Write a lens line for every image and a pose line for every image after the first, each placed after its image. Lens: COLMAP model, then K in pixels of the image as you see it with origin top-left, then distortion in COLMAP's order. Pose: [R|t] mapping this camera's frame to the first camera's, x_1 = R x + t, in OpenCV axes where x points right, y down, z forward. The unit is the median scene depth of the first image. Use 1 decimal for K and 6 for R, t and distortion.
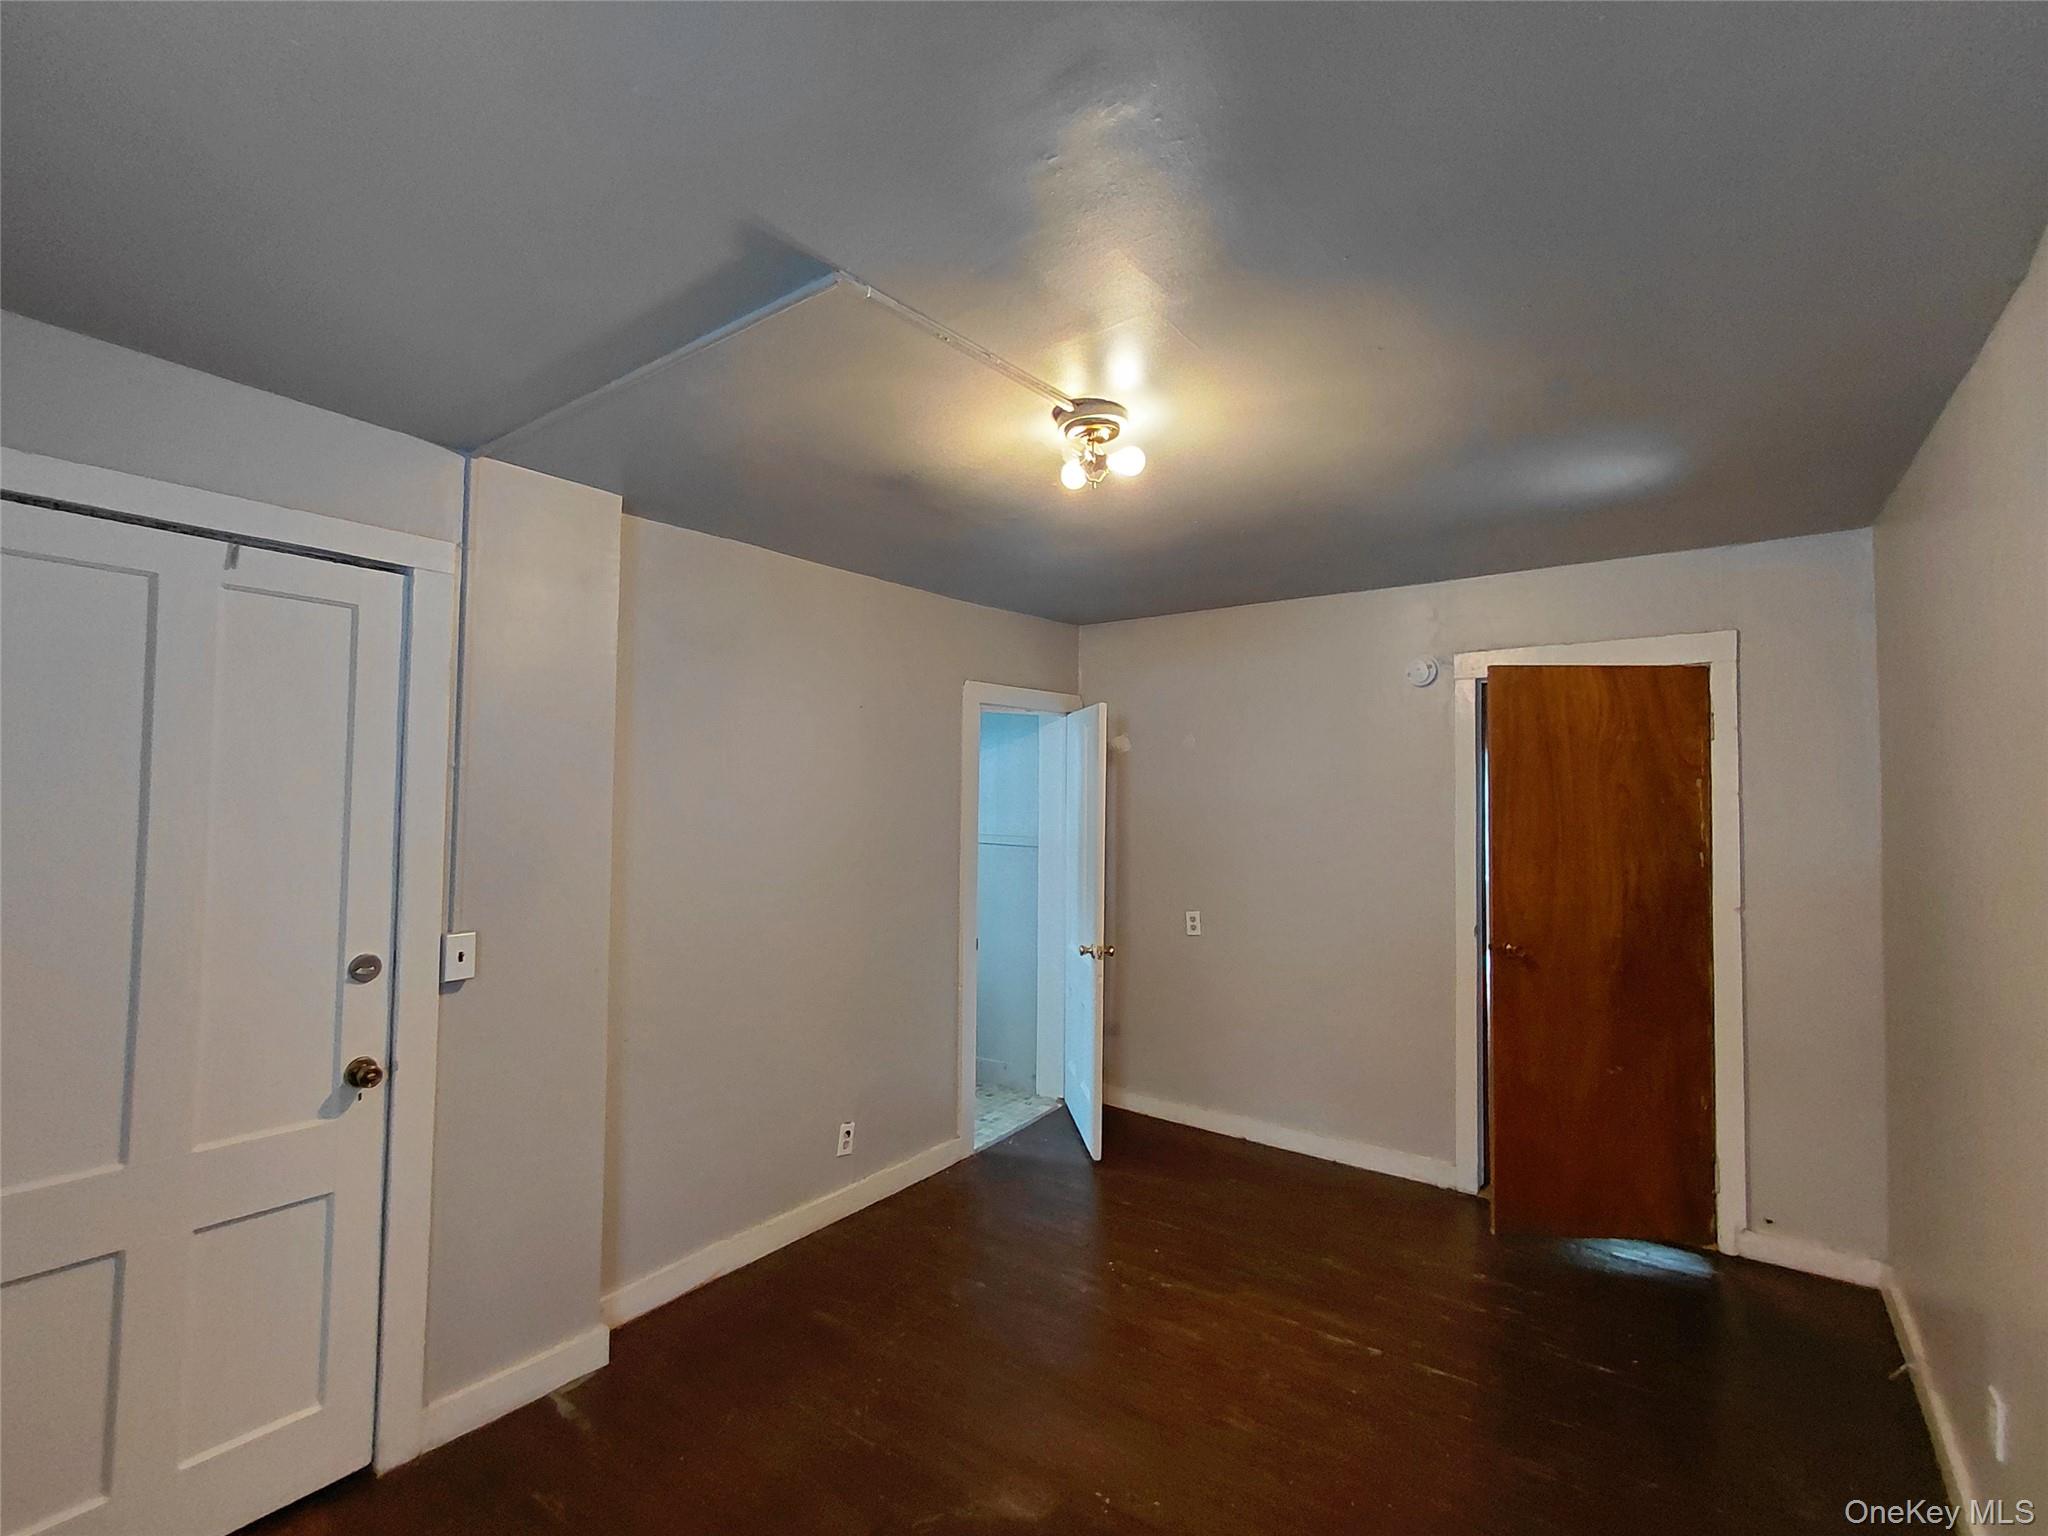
lens RADIAL K [[939.8, 0, 995.3], [0, 939.8, 766.5], [0, 0, 1]] dist [-0.008254, 0.000365]
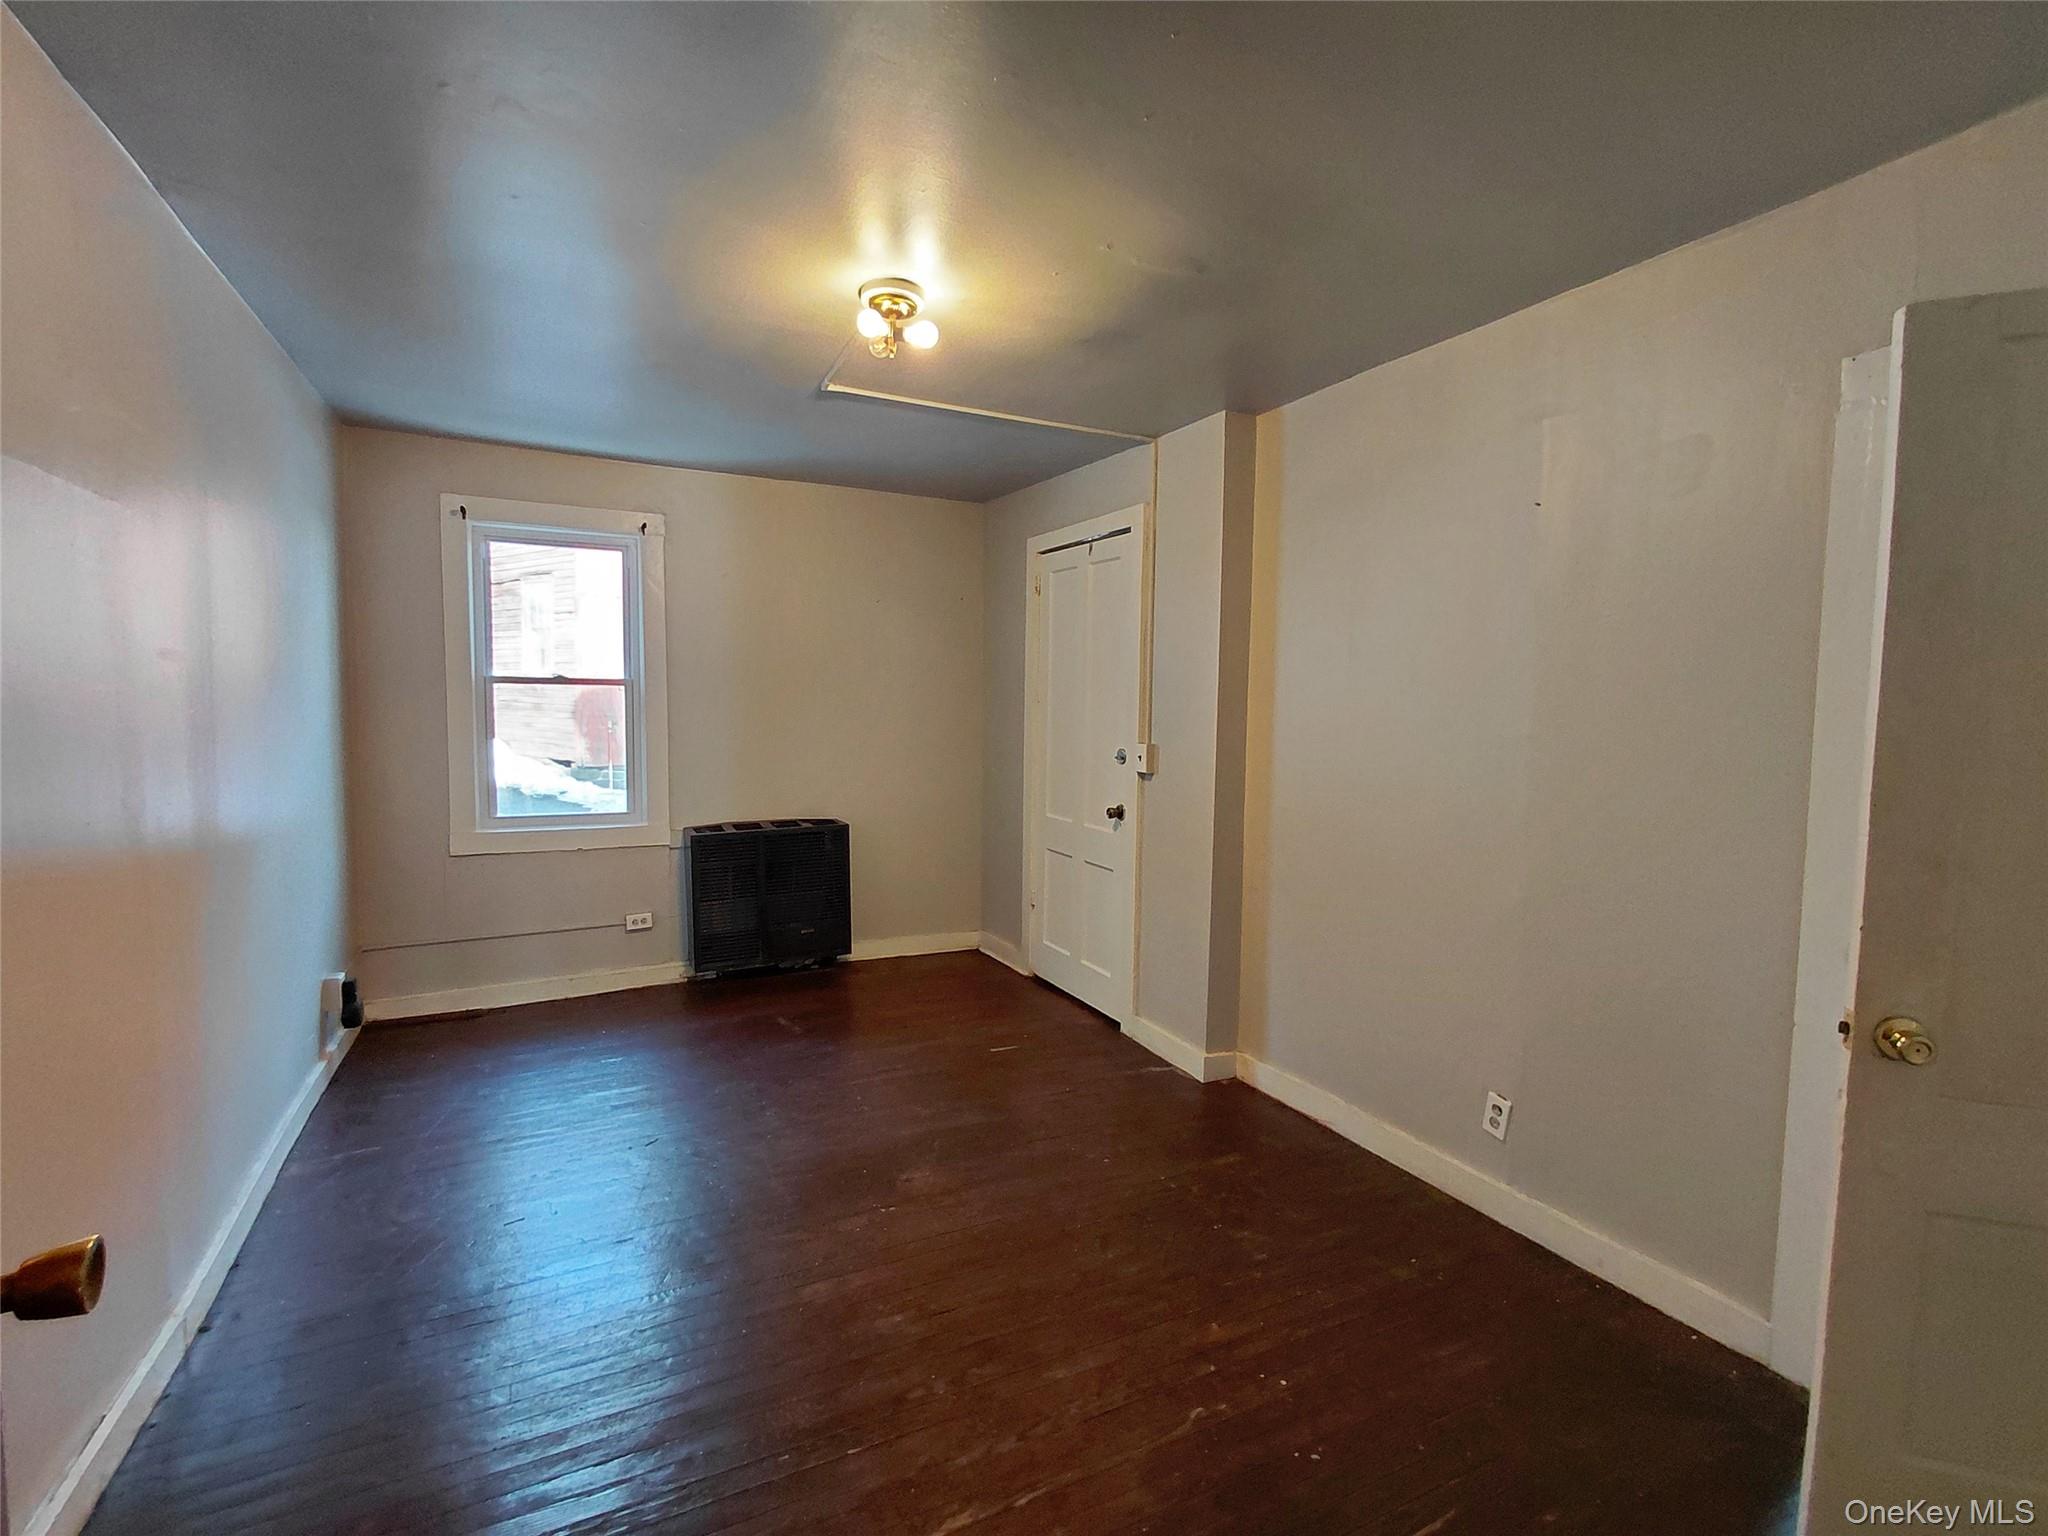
lens RADIAL K [[939.8, 0, 995.3], [0, 939.8, 766.5], [0, 0, 1]] dist [-0.008254, 0.000365]
pose [[-0.461951, 0.054927, -0.885203, 0.954318], [0.018031, 0.998456, 0.052545, 0.121306], [0.886722, 0.008312, -0.462228, 1.459520]]
